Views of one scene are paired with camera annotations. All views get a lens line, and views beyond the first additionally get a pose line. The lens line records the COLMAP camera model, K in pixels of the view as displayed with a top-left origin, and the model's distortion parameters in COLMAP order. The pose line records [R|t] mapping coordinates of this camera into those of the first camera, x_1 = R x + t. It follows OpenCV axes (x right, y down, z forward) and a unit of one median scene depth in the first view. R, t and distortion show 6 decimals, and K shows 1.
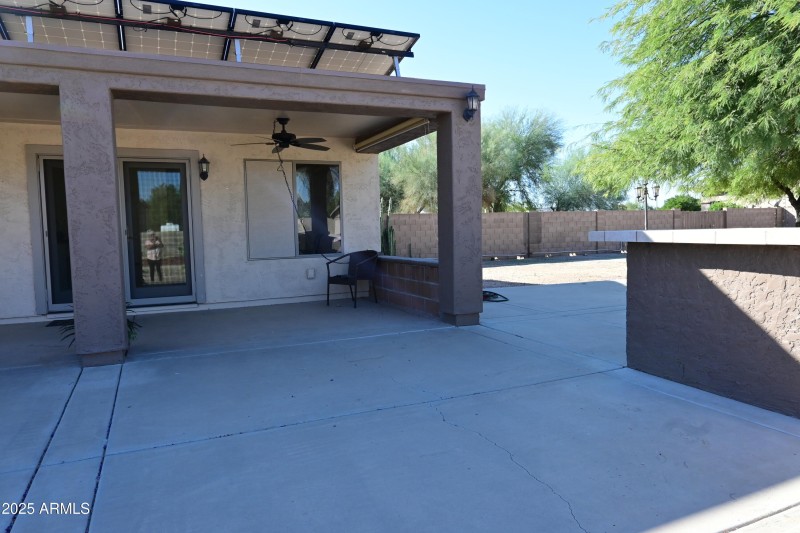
lens RADIAL K [[540.9, 0, 400.0], [0, 540.9, 266.5], [0, 0, 1]] dist [-0.008740, 0.000663]
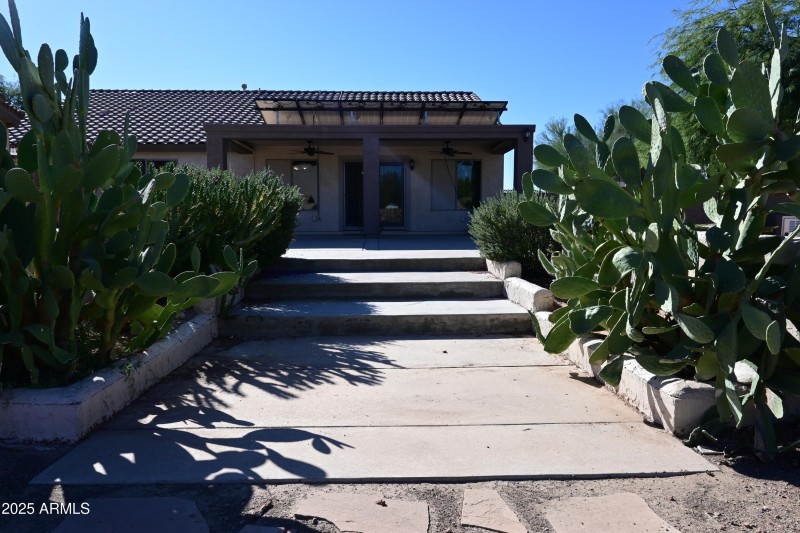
lens RADIAL K [[540.9, 0, 400.0], [0, 540.9, 266.5], [0, 0, 1]] dist [-0.008740, 0.000663]
pose [[0.926698, 0.057401, -0.371398, 0.464810], [-0.049606, 0.998303, 0.030516, 0.176026], [0.372519, -0.009855, 0.927972, -1.133140]]
